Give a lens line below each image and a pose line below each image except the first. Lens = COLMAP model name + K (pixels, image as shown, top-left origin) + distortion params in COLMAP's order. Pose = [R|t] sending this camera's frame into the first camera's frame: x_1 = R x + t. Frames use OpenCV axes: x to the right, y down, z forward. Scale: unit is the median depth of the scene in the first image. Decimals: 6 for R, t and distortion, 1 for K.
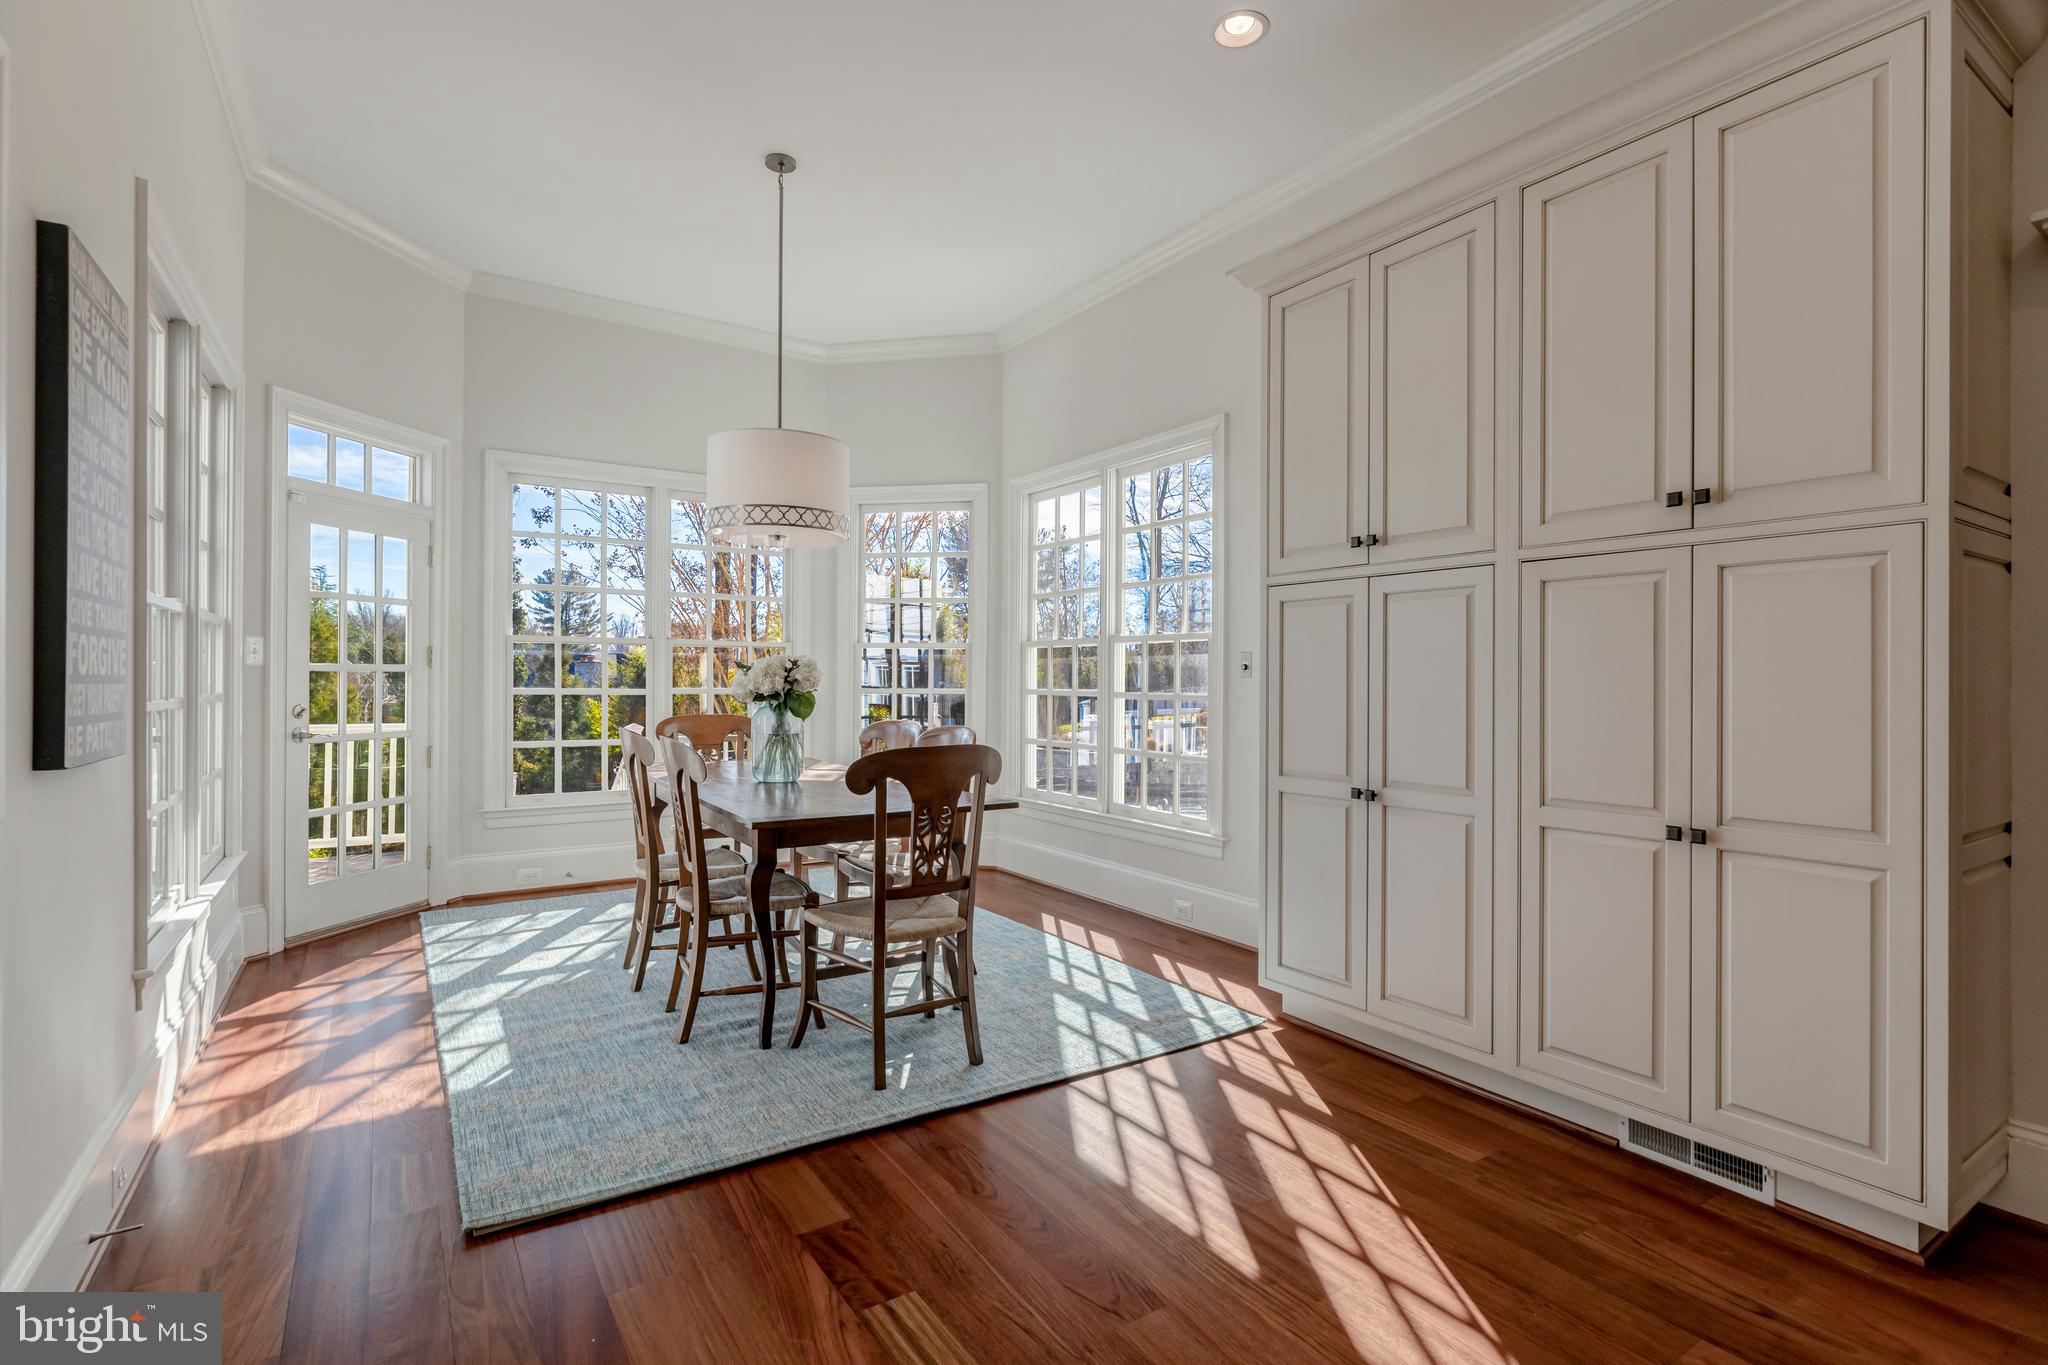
lens RADIAL K [[932.2, 0, 1010.8], [0, 932.2, 678.3], [0, 0, 1]] dist [-0.001012, 0.000758]
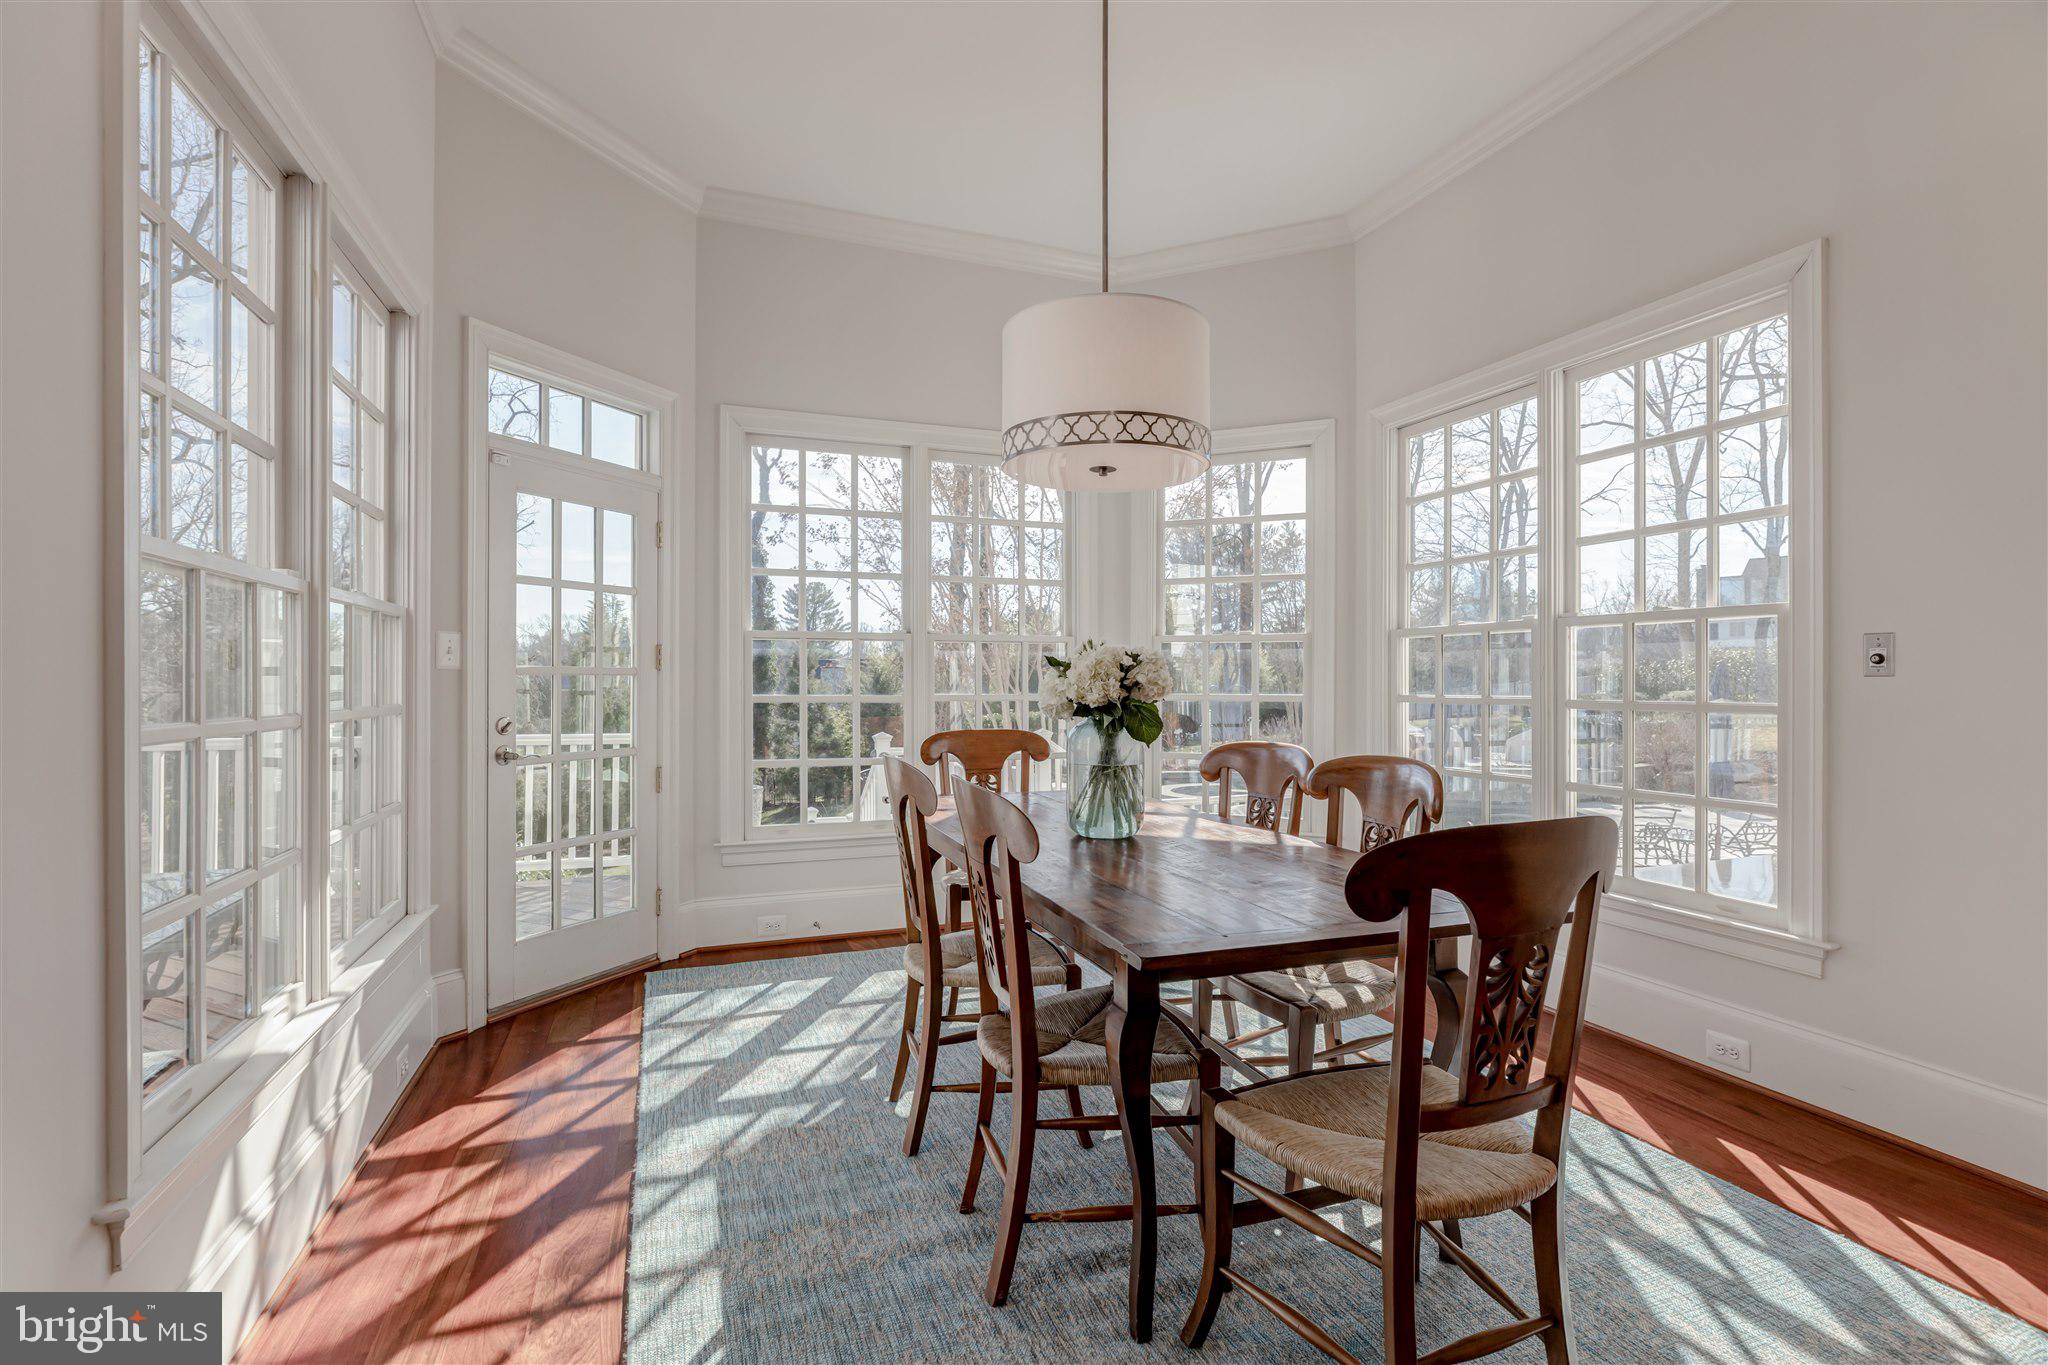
lens RADIAL K [[932.2, 0, 1025.9], [0, 932.2, 683.8], [0, 0, 1]] dist [-0.001012, 0.000758]
pose [[0.975764, -0.004036, -0.218787, -0.157357], [0.004408, 0.999990, 0.001212, 0.000550], [0.218780, -0.002147, 0.975772, 0.332150]]
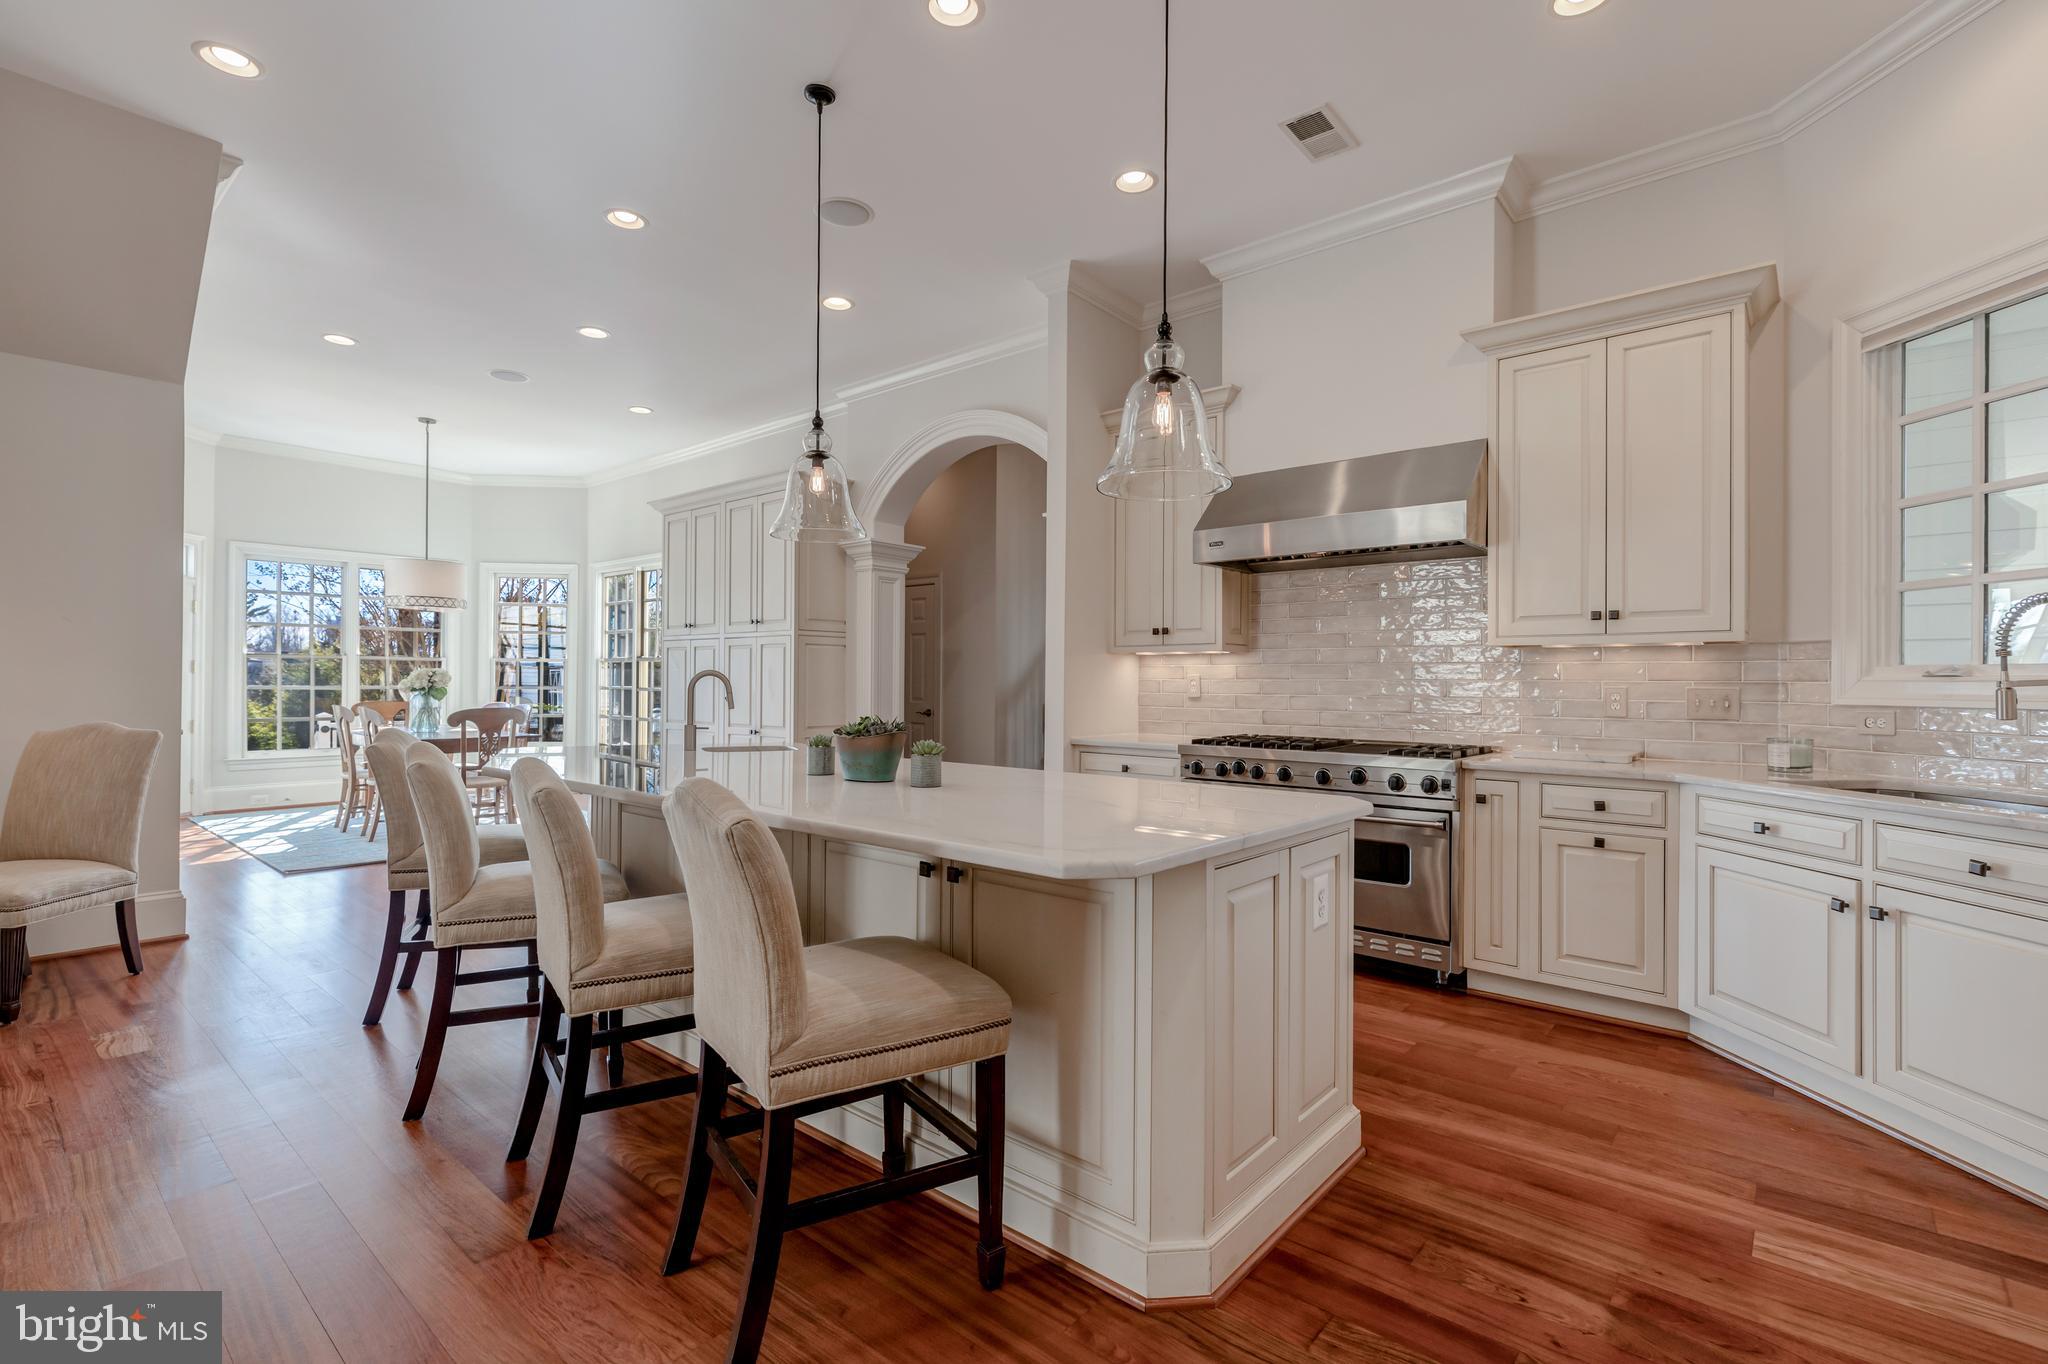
lens RADIAL K [[932.2, 0, 1044.0], [0, 932.2, 675.1], [0, 0, 1]] dist [-0.001012, 0.000758]
pose [[0.957239, 0.000355, 0.289298, 0.438635], [-0.000769, 0.999999, 0.001316, -0.014486], [-0.289297, -0.001482, 0.957238, -1.287975]]
